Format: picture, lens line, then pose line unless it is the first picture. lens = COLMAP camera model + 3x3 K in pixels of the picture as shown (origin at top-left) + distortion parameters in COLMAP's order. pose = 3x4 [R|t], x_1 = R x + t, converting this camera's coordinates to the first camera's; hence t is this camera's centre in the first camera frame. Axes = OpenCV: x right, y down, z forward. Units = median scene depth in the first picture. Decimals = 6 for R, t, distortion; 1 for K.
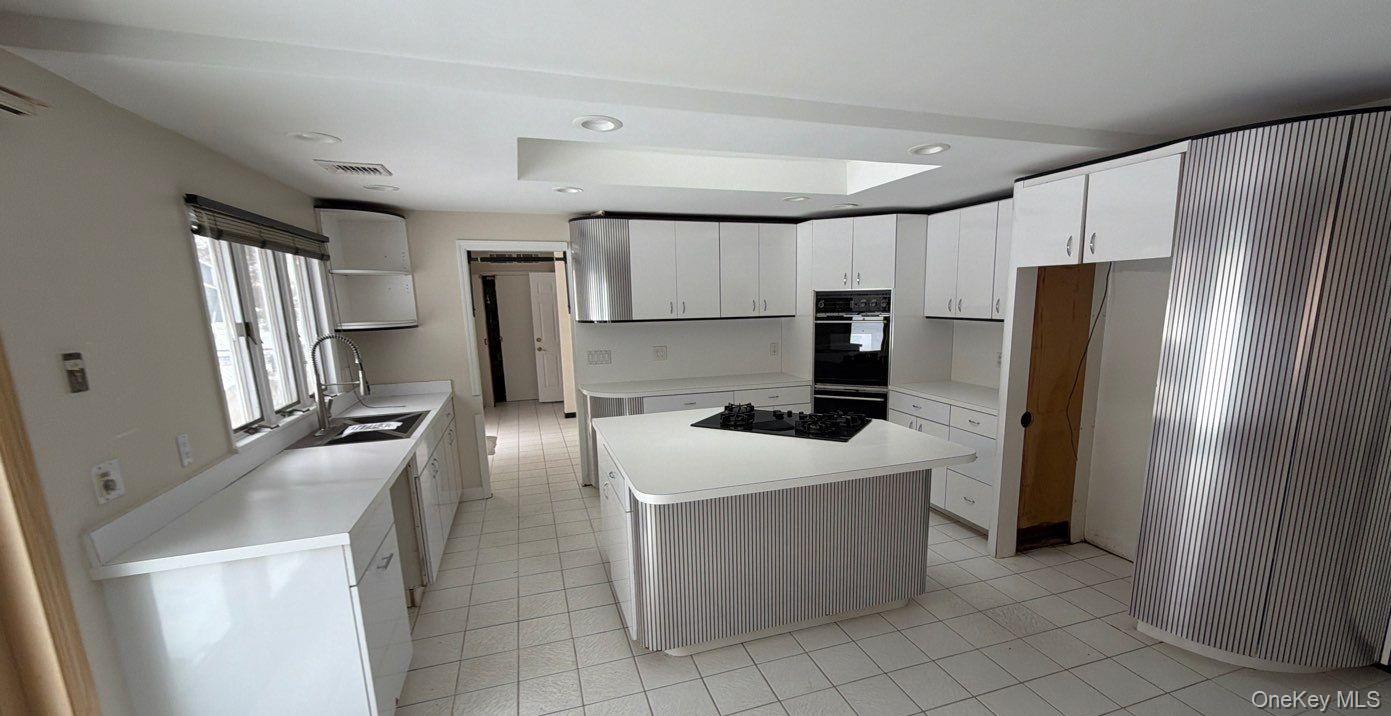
lens RADIAL K [[569.9, 0, 721.8], [0, 569.9, 408.2], [0, 0, 1]] dist [0.000271, -0.000097]
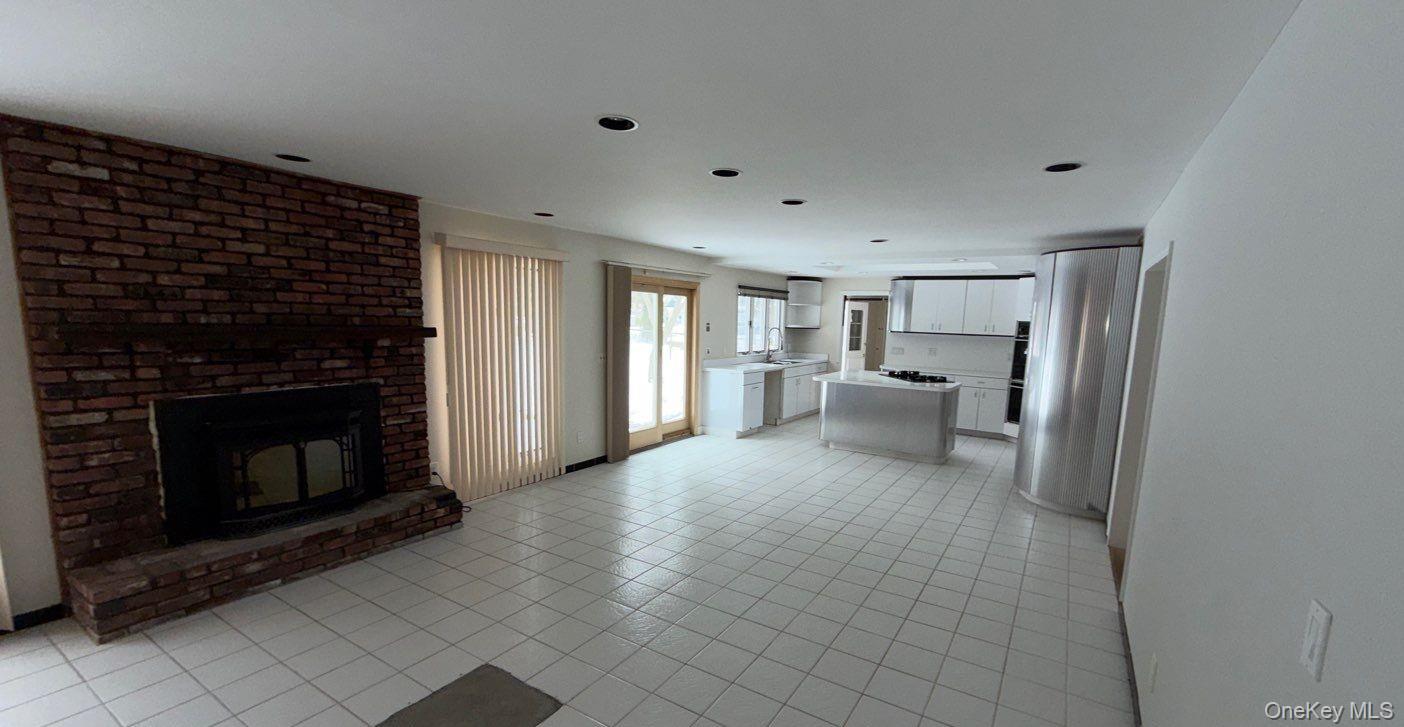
lens RADIAL K [[575.2, 0, 728.5], [0, 575.2, 414.2], [0, 0, 1]] dist [0.000271, -0.000097]
pose [[0.637511, 0.160896, -0.753453, 1.051205], [-0.187259, 0.980984, 0.051040, 0.143927], [0.747338, 0.108552, 0.655517, -0.753888]]
